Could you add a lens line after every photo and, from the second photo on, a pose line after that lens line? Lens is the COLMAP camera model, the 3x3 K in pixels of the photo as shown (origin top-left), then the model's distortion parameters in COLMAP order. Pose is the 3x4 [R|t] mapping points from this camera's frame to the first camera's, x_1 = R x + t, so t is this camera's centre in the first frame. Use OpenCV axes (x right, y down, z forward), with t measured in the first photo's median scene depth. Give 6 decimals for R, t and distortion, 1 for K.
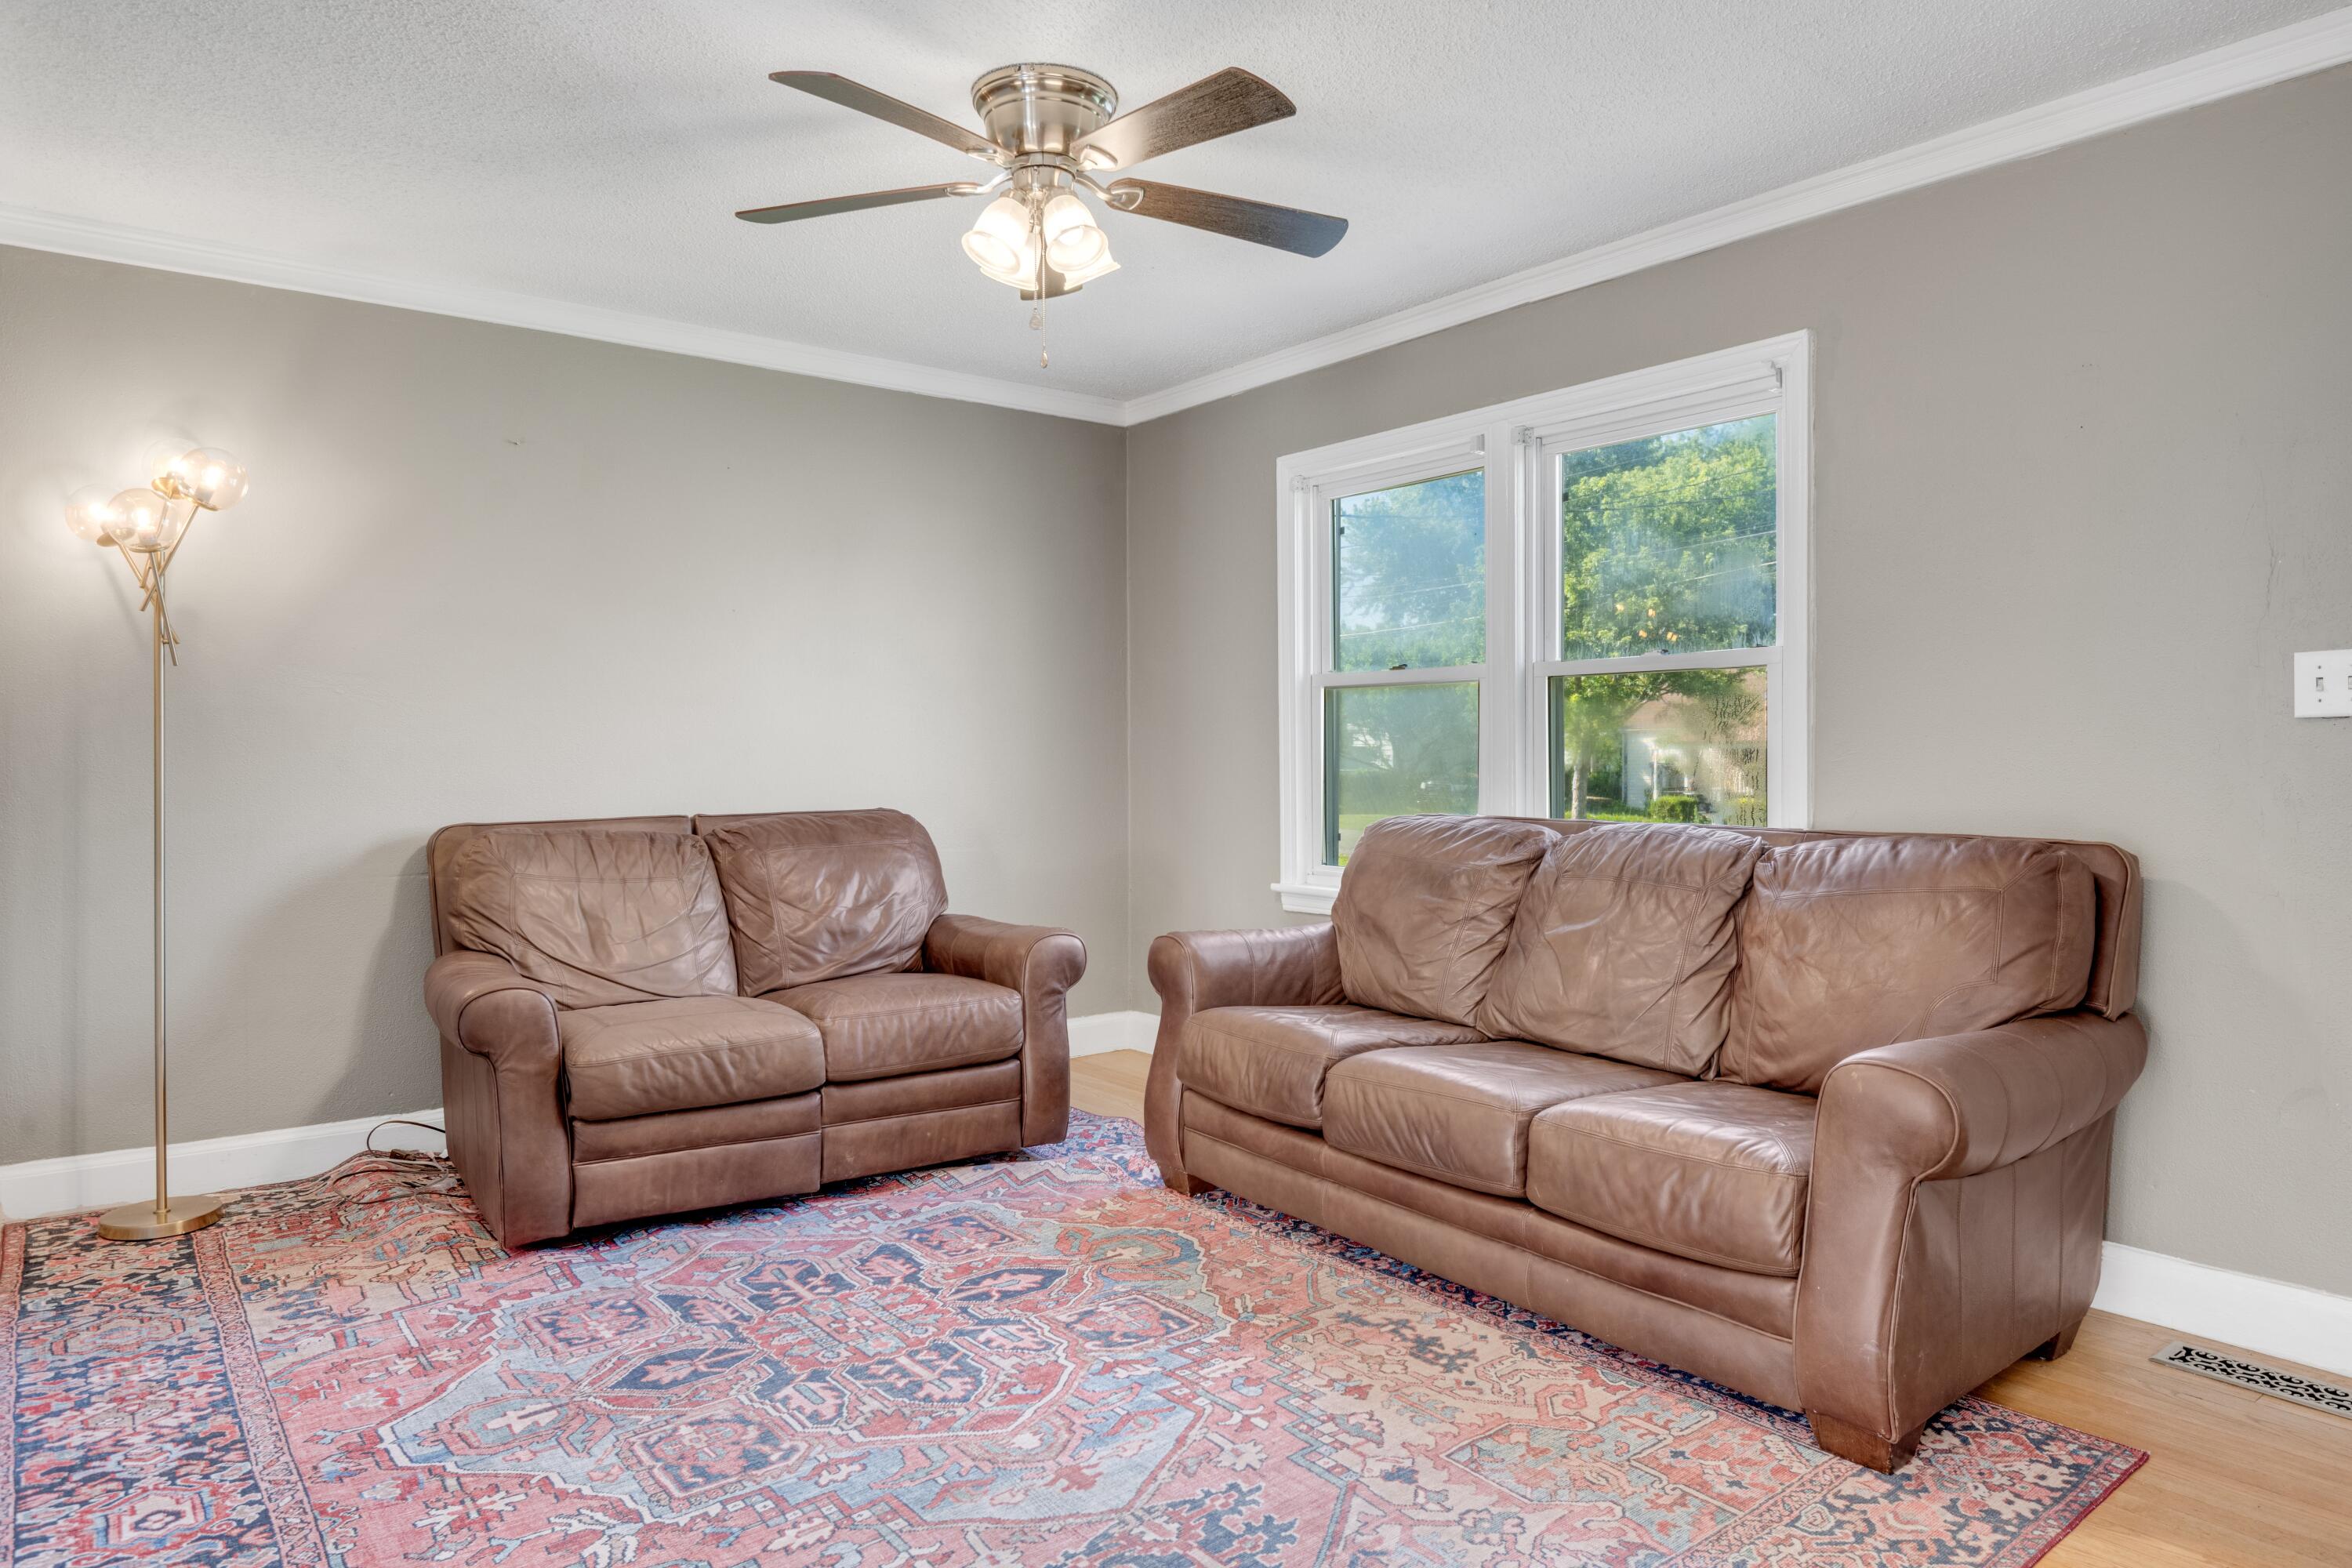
lens RADIAL K [[1366.7, 0, 1176.0], [0, 1366.7, 784.0], [0, 0, 1]] dist [0.001564, -0.000307]
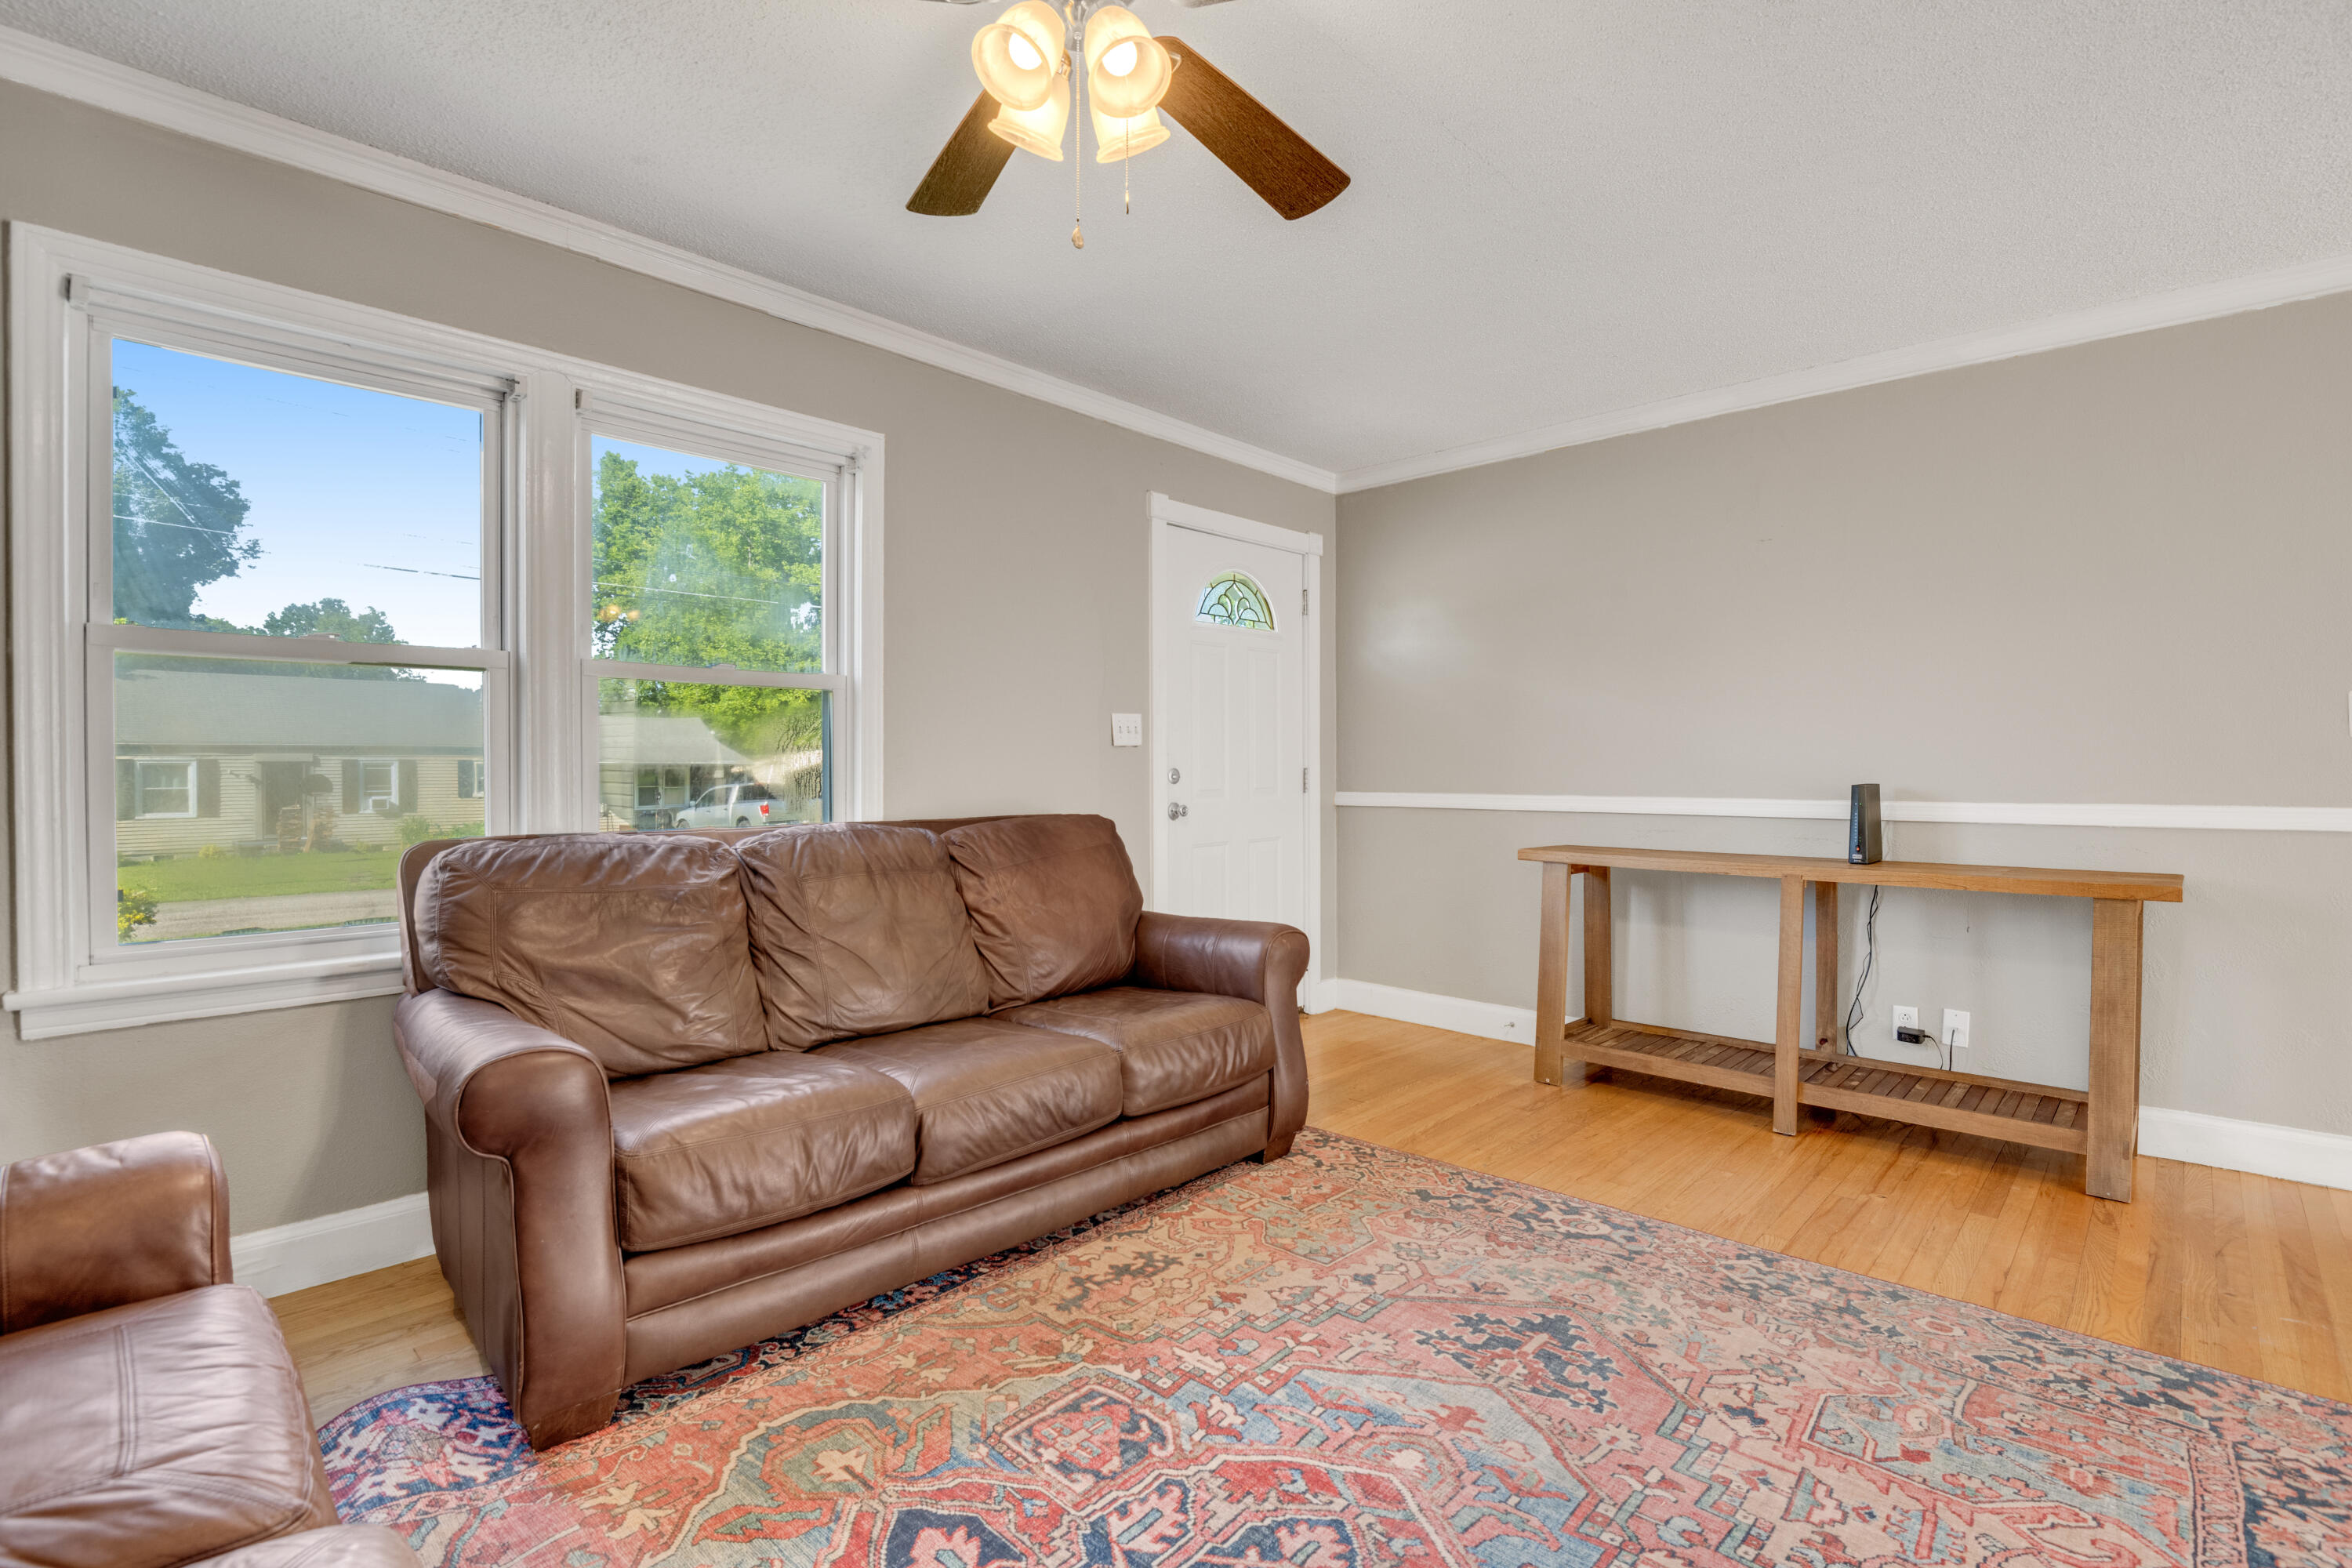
lens RADIAL K [[1068.0, 0, 1176.0], [0, 1068.0, 784.0], [0, 0, 1]] dist [-0.015817, -0.000607]
pose [[-0.118278, -0.012755, 0.992899, -0.697333], [0.021293, 0.999655, 0.015378, -0.014003], [-0.992752, 0.022961, -0.117965, 1.036709]]
